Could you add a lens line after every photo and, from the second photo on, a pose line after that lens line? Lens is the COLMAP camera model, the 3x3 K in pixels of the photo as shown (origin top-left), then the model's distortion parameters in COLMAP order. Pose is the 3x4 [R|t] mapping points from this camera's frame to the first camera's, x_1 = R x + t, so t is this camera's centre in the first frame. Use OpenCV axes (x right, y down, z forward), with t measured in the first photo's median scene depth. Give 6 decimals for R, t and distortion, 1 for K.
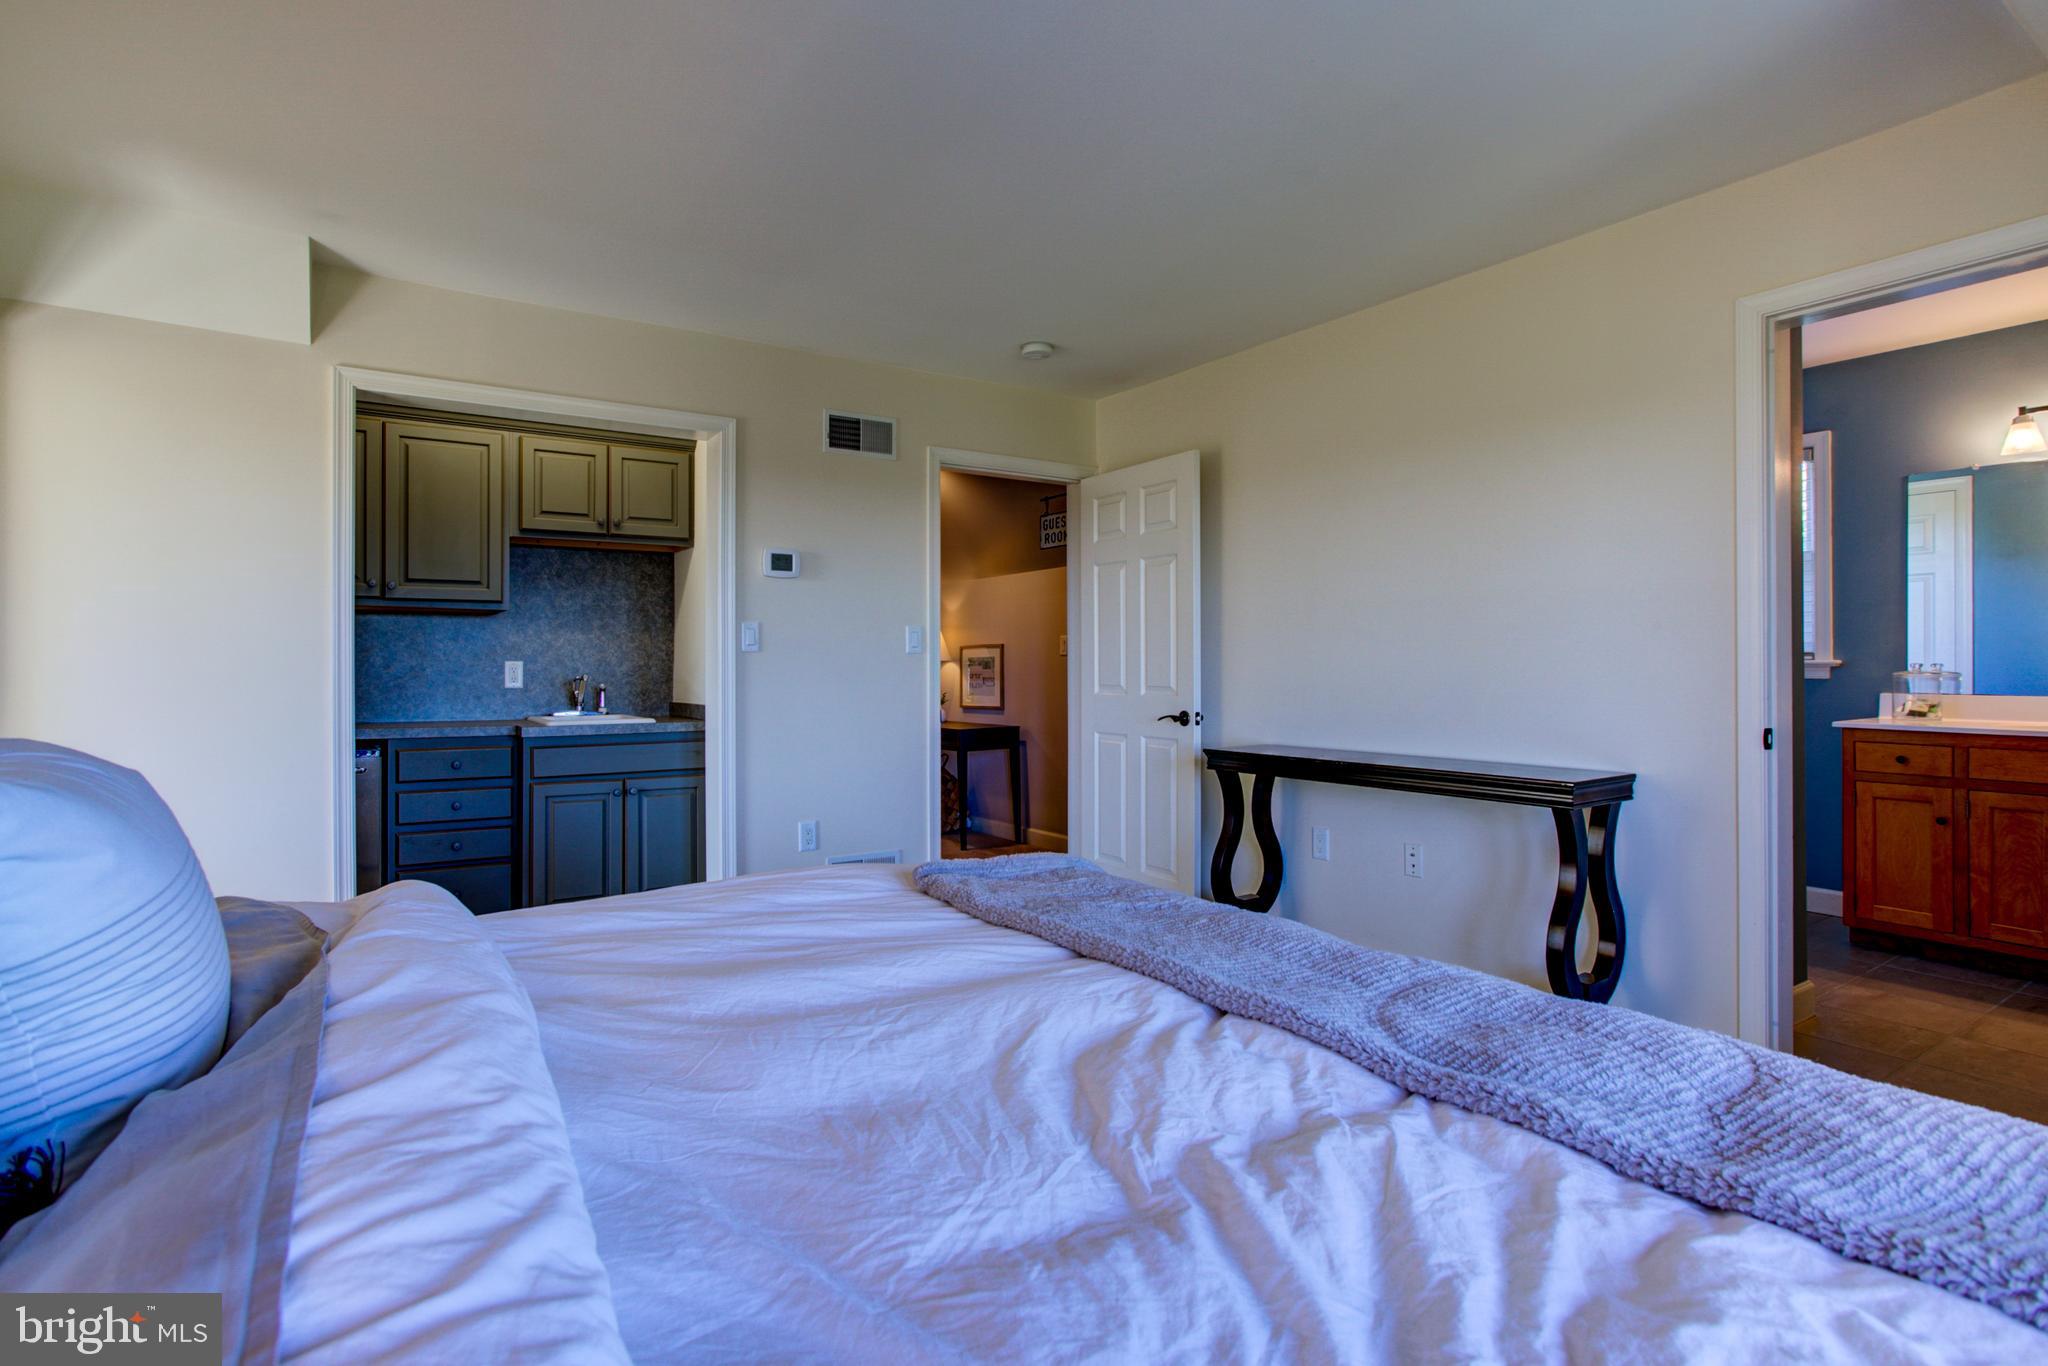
lens RADIAL K [[980.9, 0, 1021.7], [0, 980.9, 672.6], [0, 0, 1]] dist [-0.001464, 0.000190]
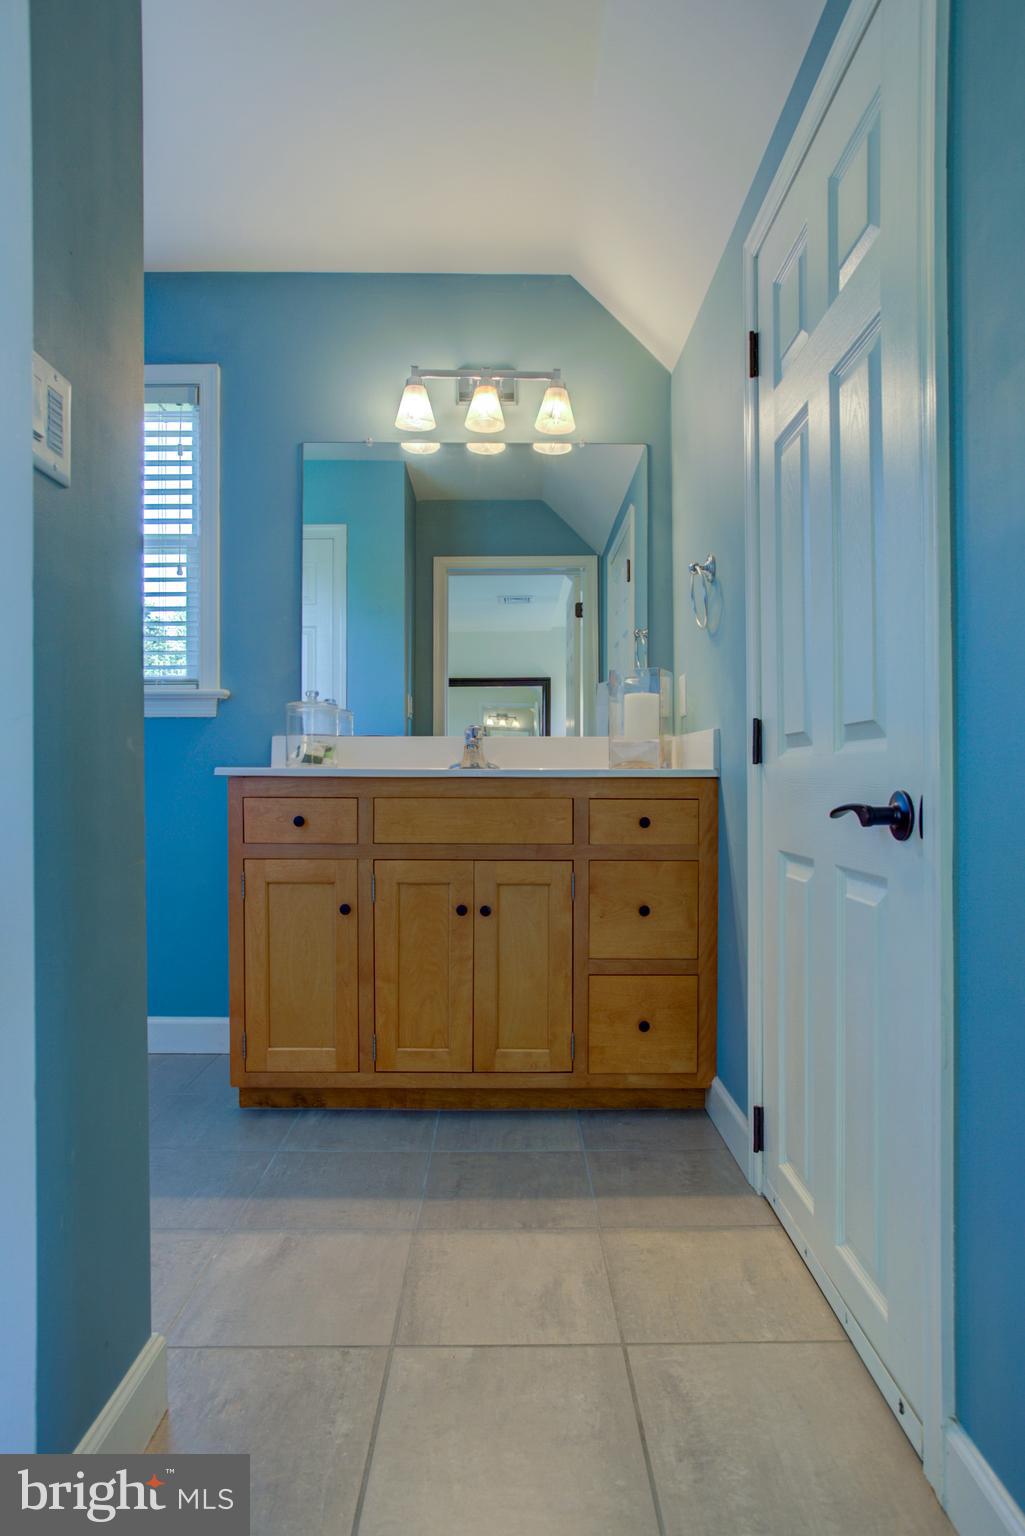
lens RADIAL K [[911.1, 0, 512.3], [0, 911.1, 771.0], [0, 0, 1]] dist [-0.025916, -0.000226]
pose [[0.554166, 0.003260, 0.832400, 0.461552], [0.002272, 0.999983, -0.005428, 0.057470], [-0.832403, 0.004900, 0.554149, 0.534110]]
